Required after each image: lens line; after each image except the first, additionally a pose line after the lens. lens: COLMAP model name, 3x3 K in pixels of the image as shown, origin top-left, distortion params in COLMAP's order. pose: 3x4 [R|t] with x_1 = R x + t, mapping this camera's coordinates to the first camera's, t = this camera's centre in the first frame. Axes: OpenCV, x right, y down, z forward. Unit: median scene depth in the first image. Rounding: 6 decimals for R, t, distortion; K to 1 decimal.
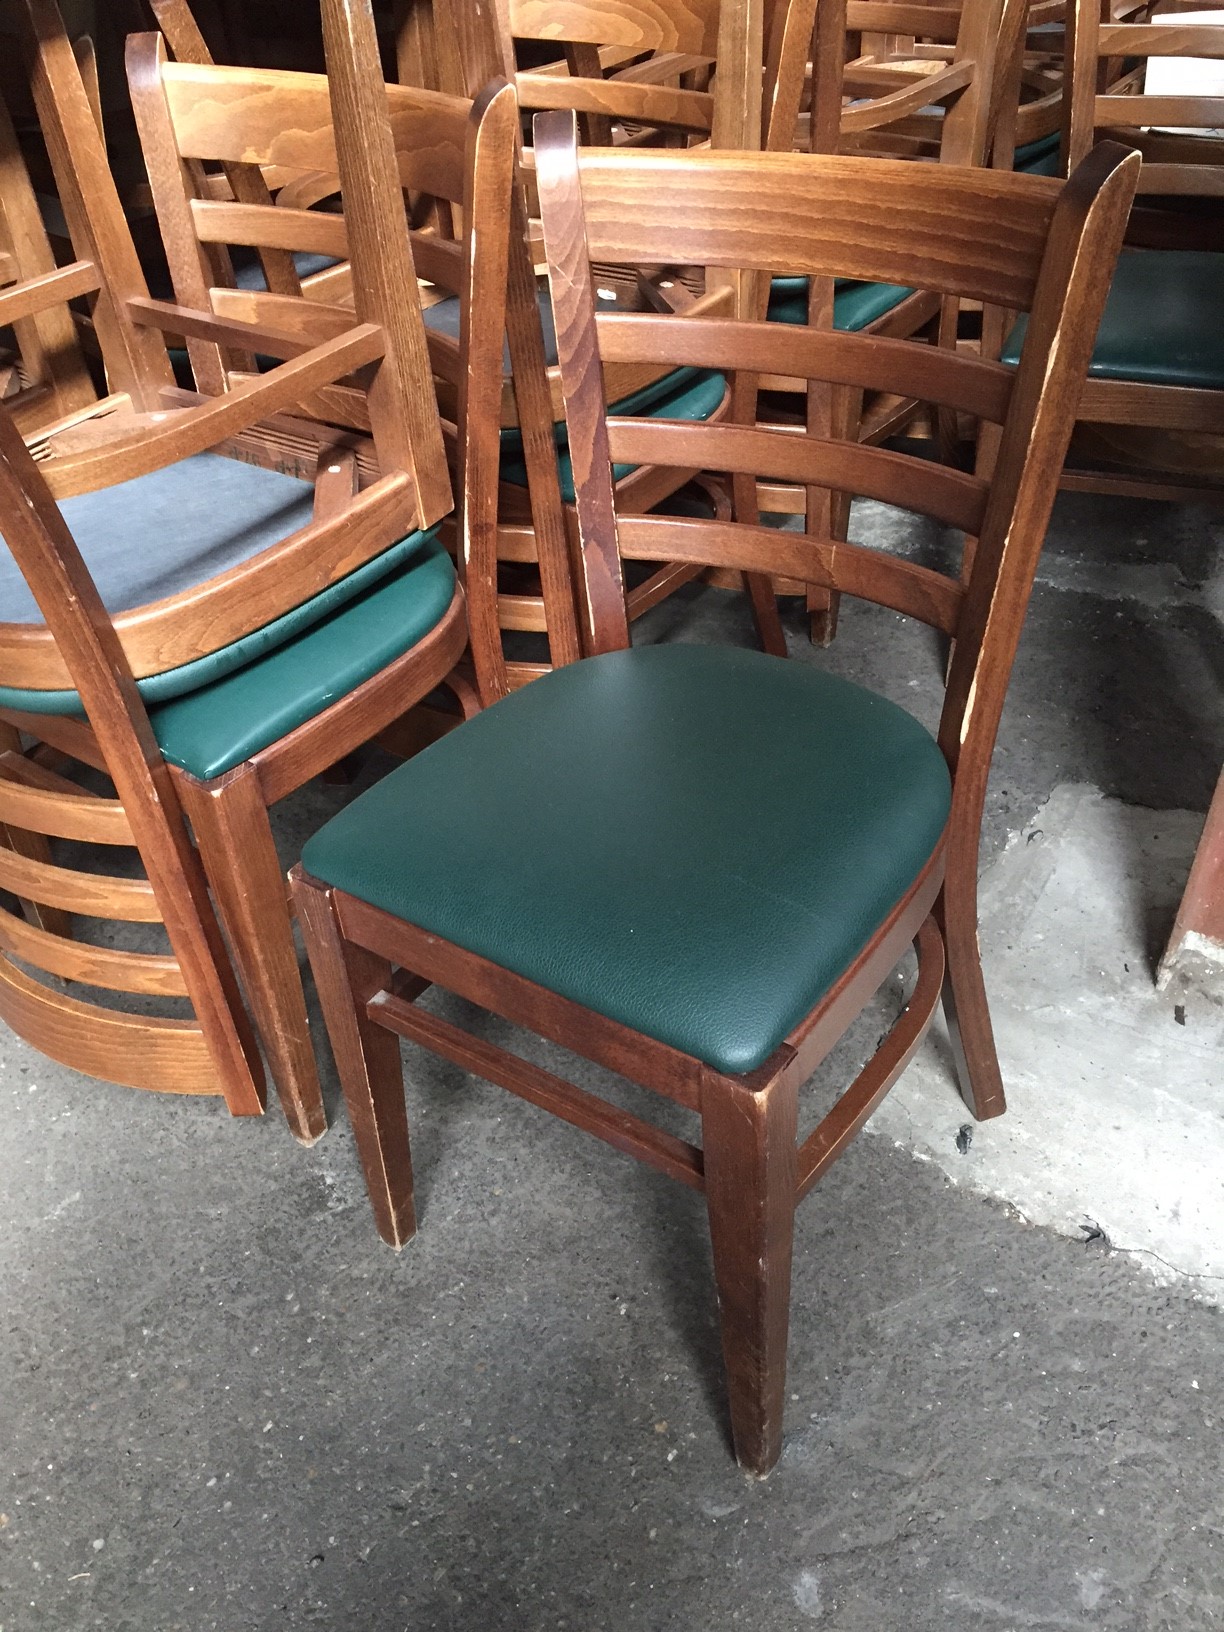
lens RADIAL K [[1413.6, 0, 607.3], [0, 1413.6, 822.9], [0, 0, 1]] dist [0.084848, -0.111449]
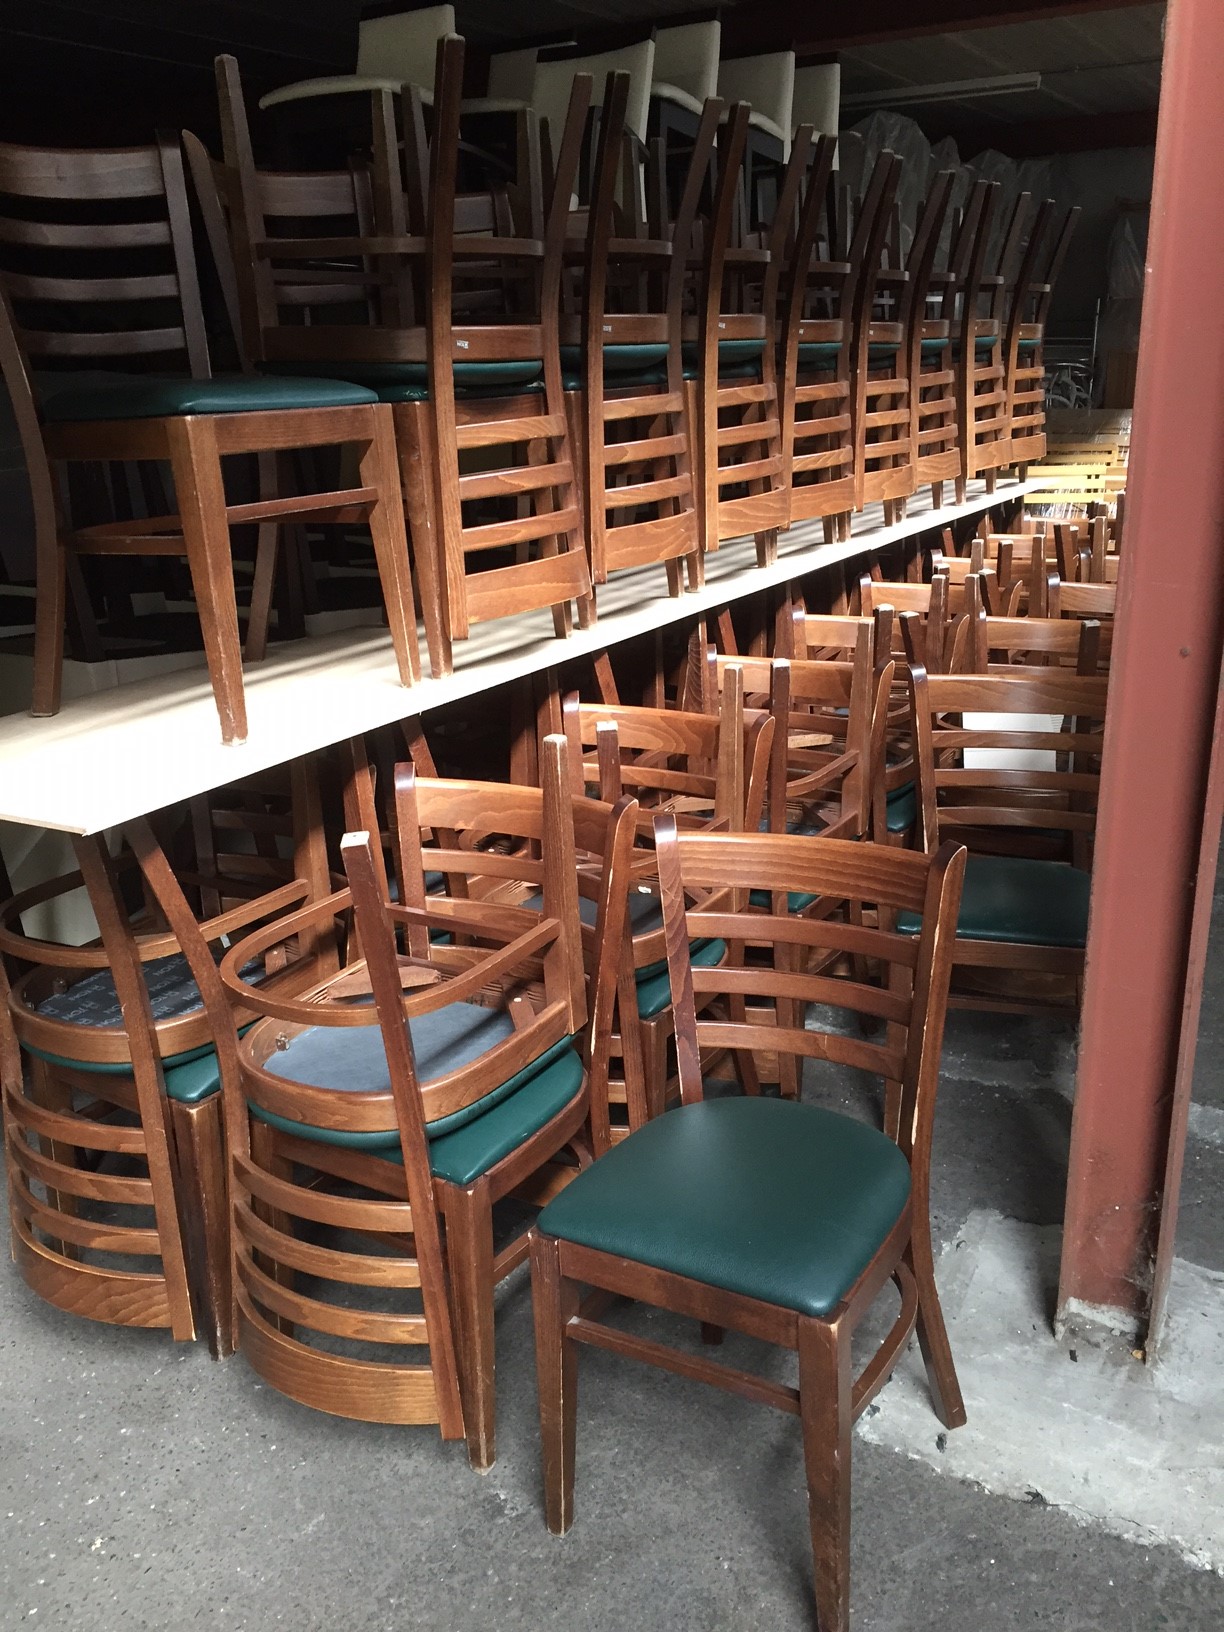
lens RADIAL K [[1413.6, 0, 607.3], [0, 1413.6, 822.9], [0, 0, 1]] dist [0.084848, -0.111449]
pose [[0.997040, -0.010925, 0.076106, -0.206442], [0.037961, 0.930738, -0.363711, 0.161140], [-0.066861, 0.365523, 0.928398, -0.604155]]
